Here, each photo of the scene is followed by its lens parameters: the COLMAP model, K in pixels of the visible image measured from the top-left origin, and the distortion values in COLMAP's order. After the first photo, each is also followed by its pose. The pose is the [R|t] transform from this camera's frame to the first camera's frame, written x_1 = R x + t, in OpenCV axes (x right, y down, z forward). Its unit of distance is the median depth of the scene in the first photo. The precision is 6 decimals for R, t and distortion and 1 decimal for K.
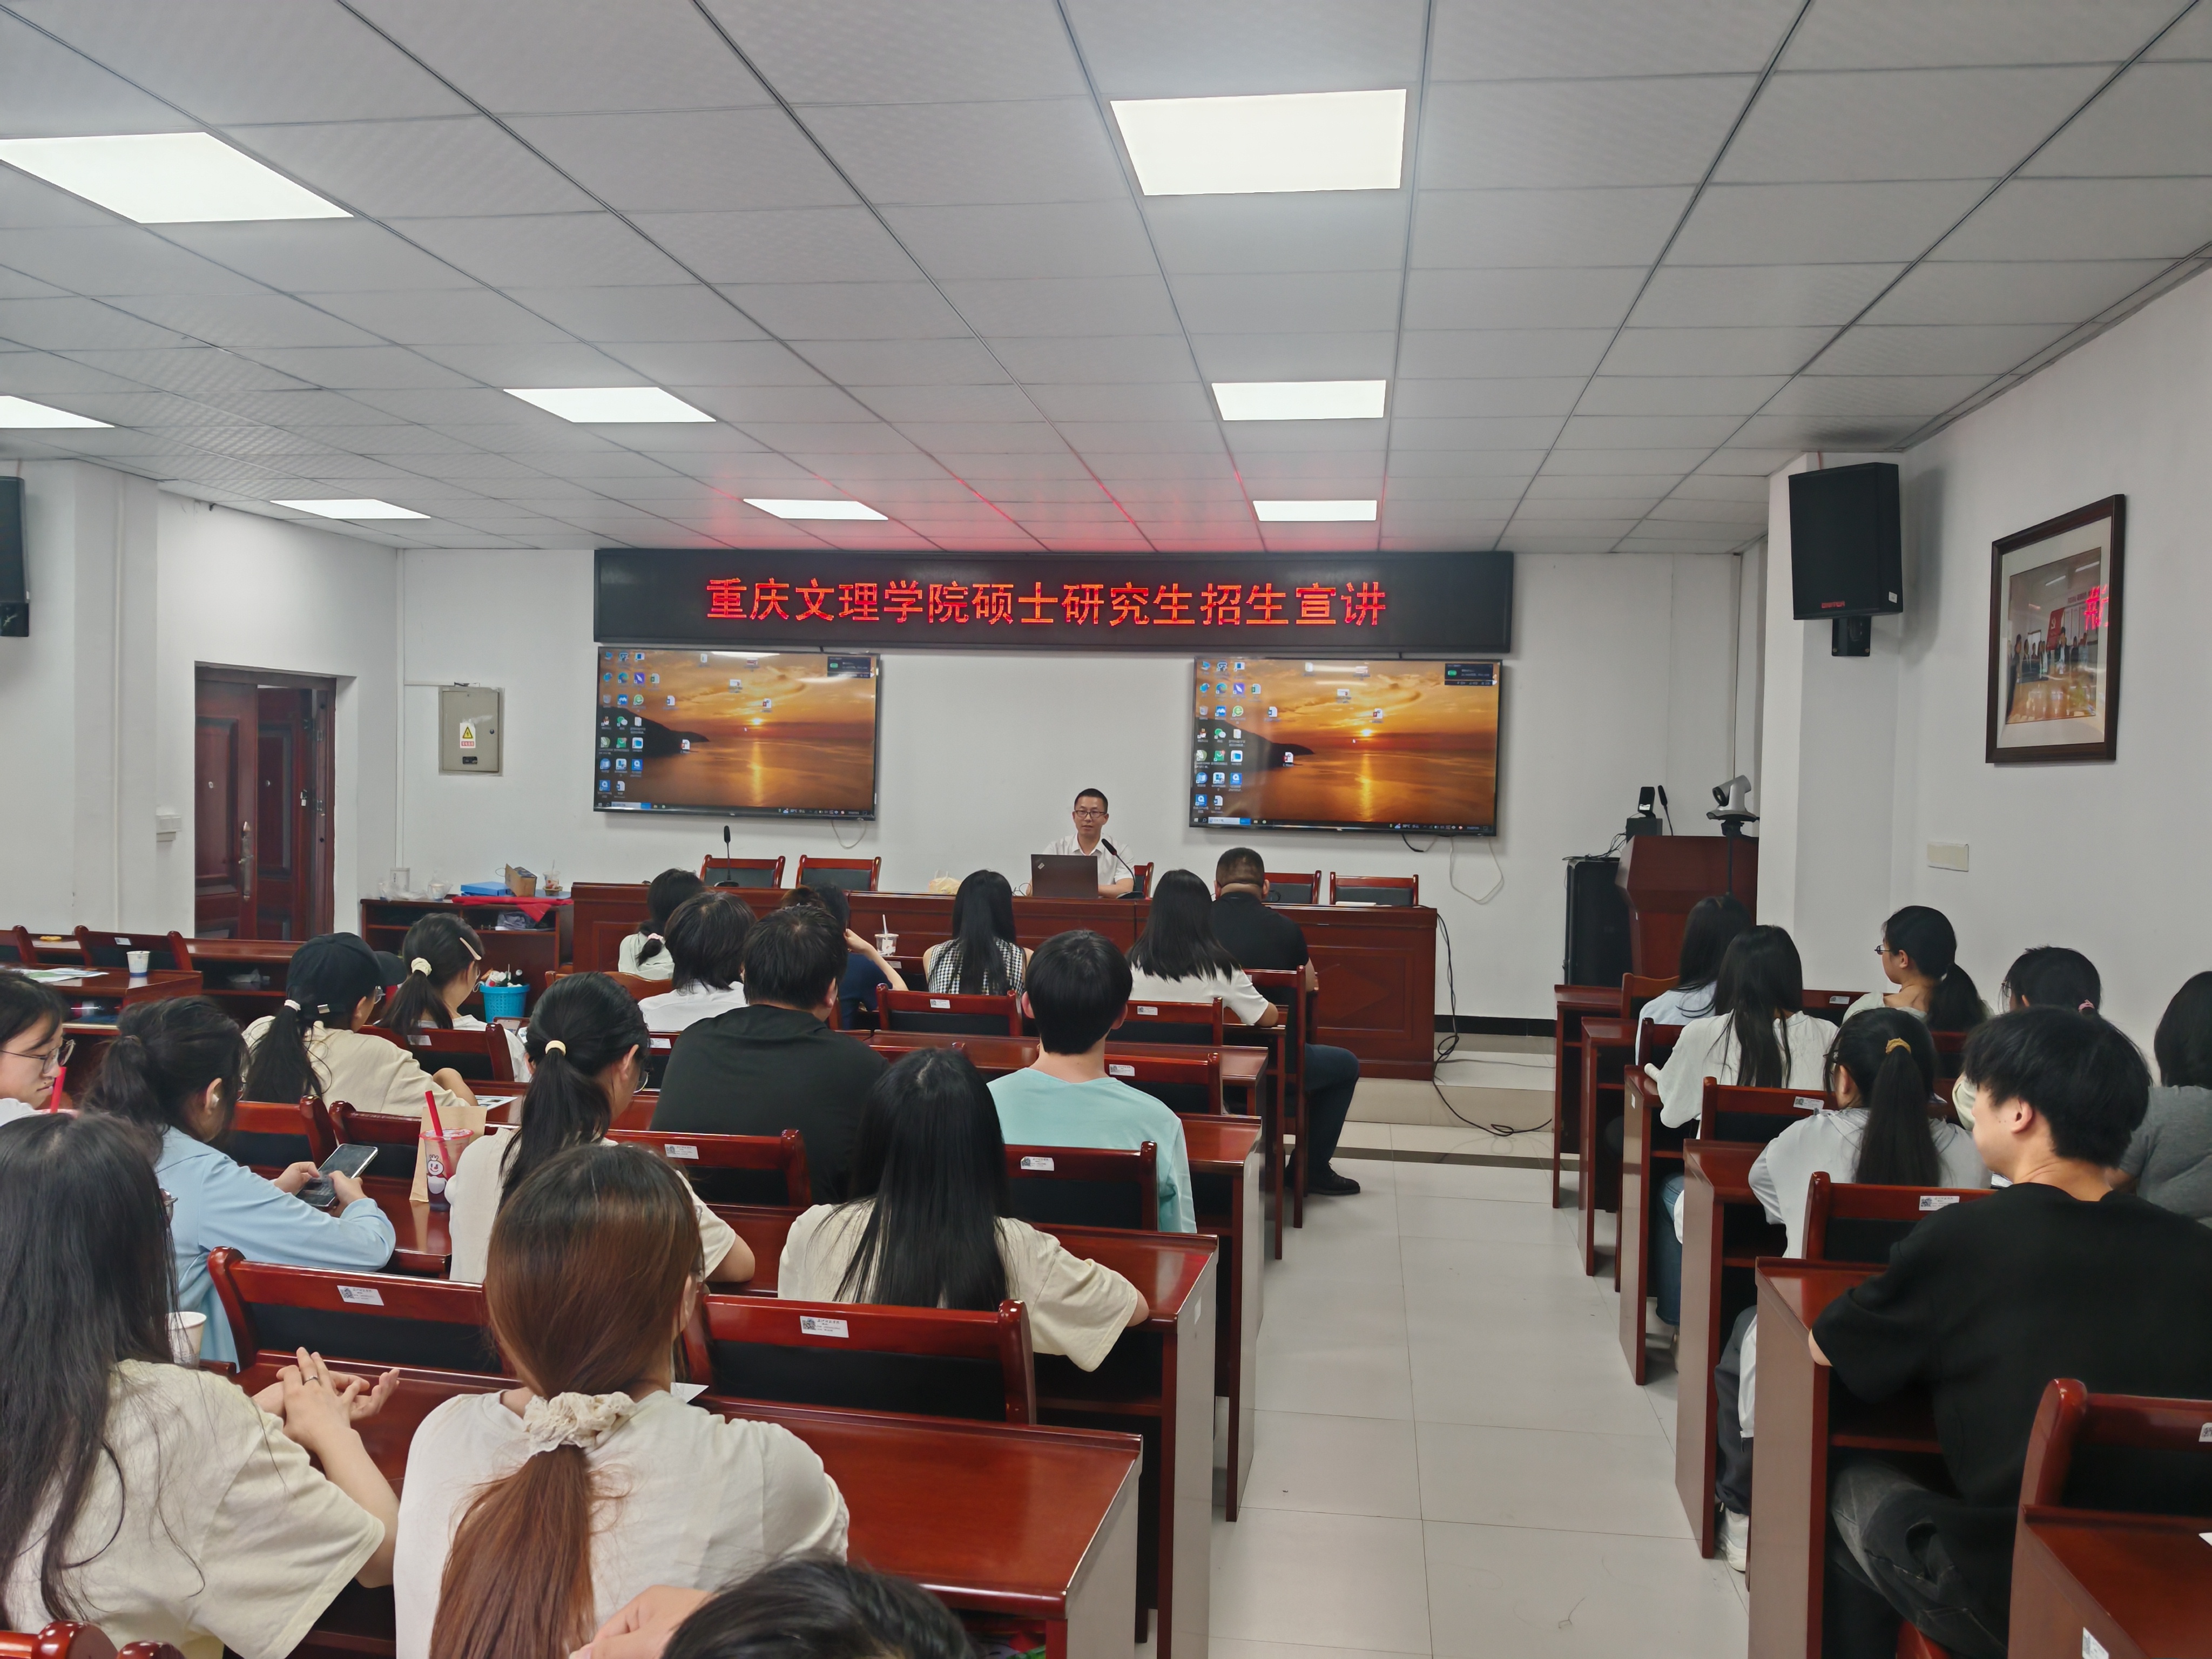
lens RADIAL K [[1786.3, 0, 1106.0], [0, 1786.3, 829.5], [0, 0, 1]] dist [-0.003886, -0.012872]
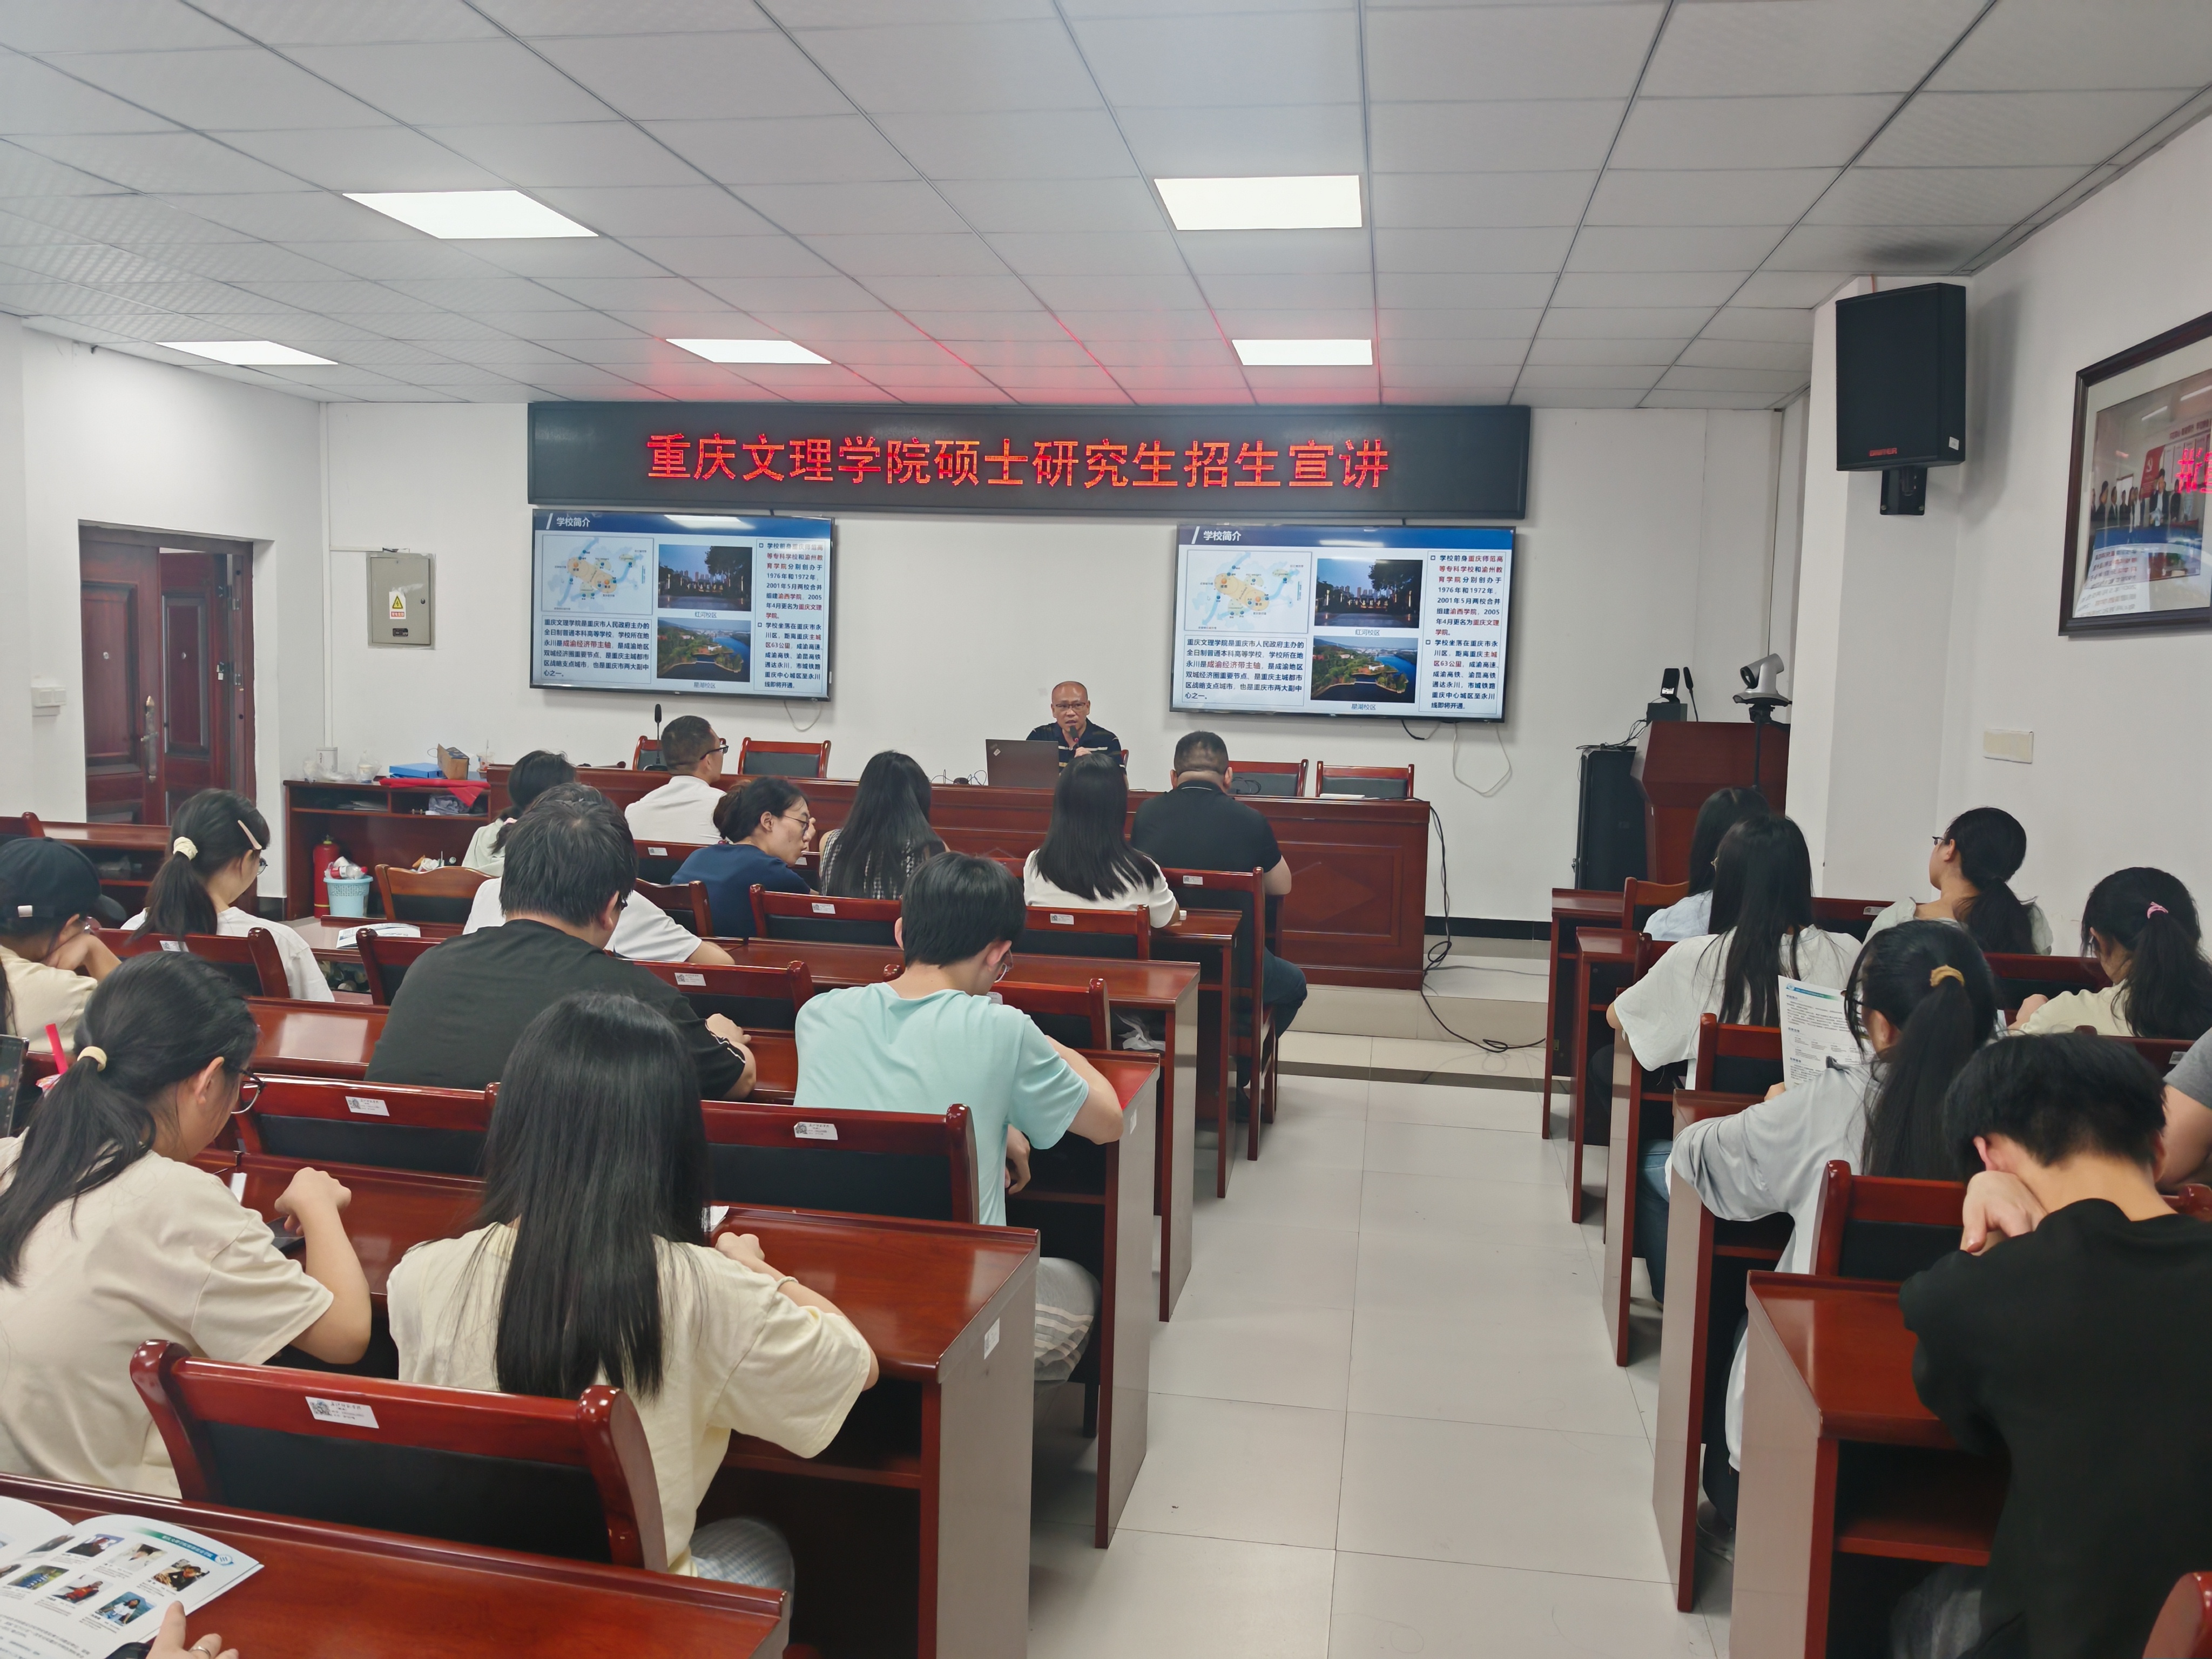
lens RADIAL K [[1786.3, 0, 1106.0], [0, 1786.3, 829.5], [0, 0, 1]] dist [-0.003886, -0.012872]
pose [[0.999758, 0.008642, -0.020207, 0.039887], [-0.007346, 0.997965, 0.063335, 0.002917], [0.020713, -0.063171, 0.997788, 0.094803]]
